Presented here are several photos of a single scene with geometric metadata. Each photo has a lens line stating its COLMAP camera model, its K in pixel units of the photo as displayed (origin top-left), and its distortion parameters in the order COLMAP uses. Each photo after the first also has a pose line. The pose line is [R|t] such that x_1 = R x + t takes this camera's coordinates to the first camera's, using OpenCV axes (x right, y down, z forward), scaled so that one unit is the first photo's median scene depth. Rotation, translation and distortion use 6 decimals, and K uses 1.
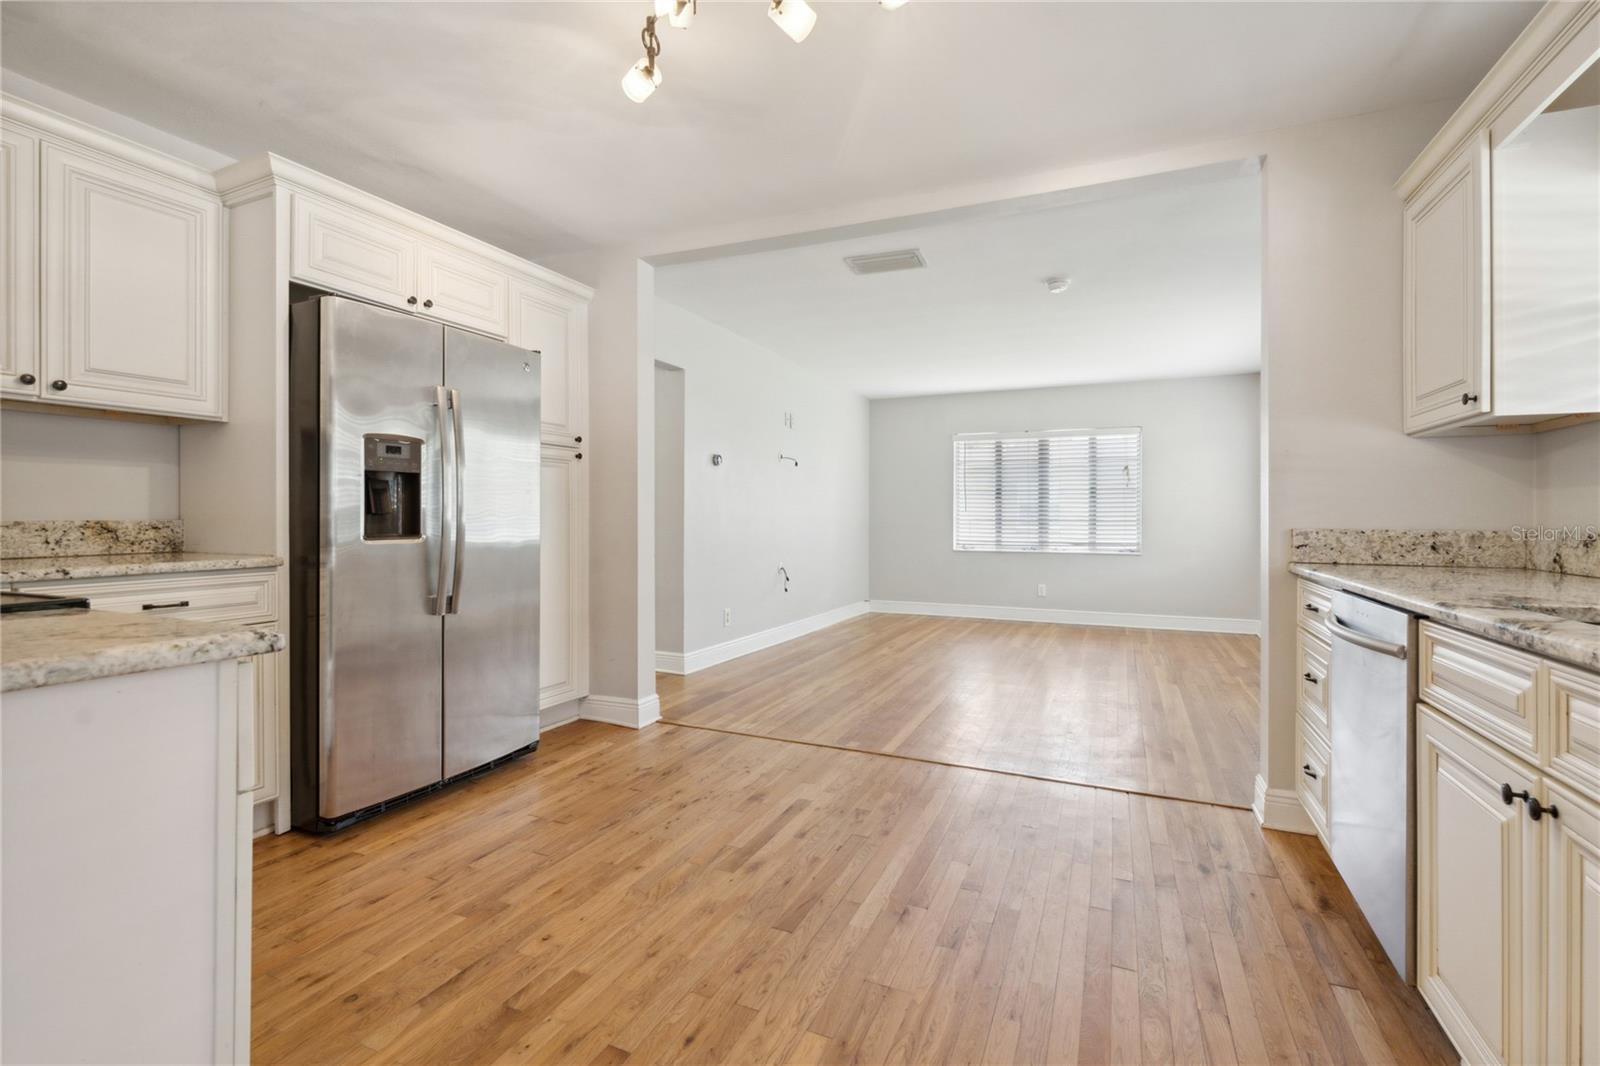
lens RADIAL K [[735.0, 0, 798.9], [0, 735.0, 508.9], [0, 0, 1]] dist [-0.001965, -0.000881]
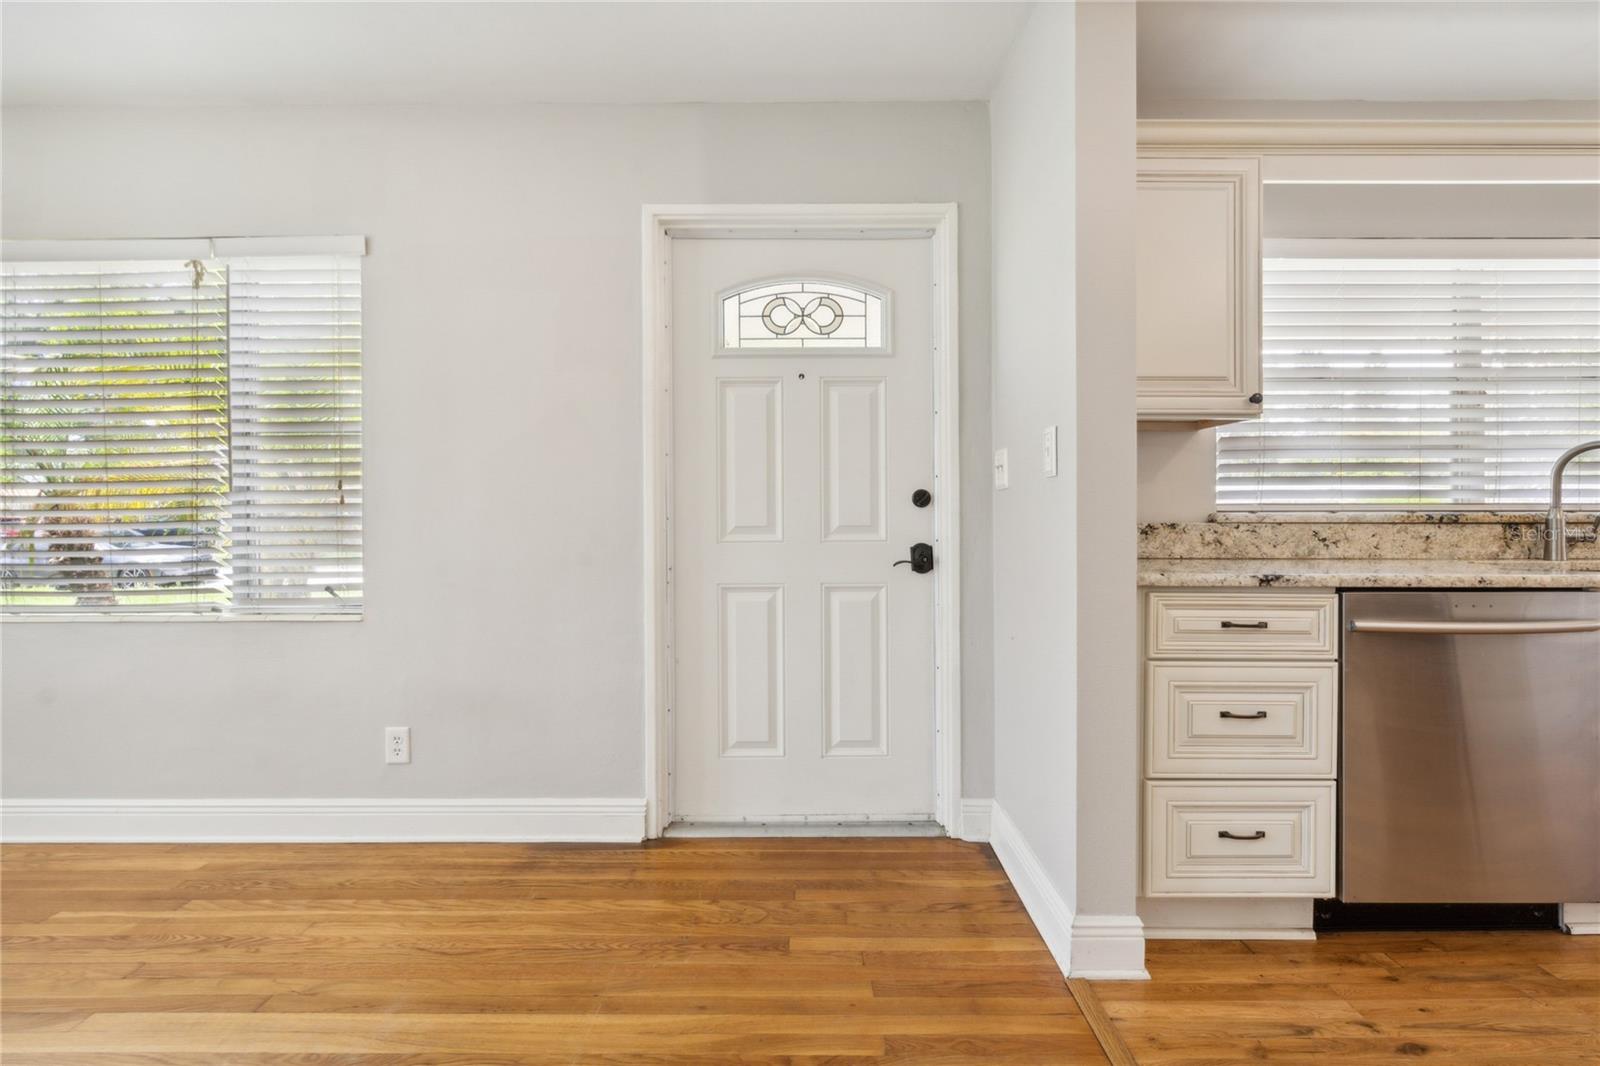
lens RADIAL K [[735.0, 0, 809.1], [0, 735.0, 515.2], [0, 0, 1]] dist [-0.001965, -0.000881]
pose [[-0.407754, -0.005298, 0.913077, 0.156604], [-0.008424, 0.999962, 0.002040, 0.016534], [-0.913053, -0.006860, -0.407783, 1.553799]]
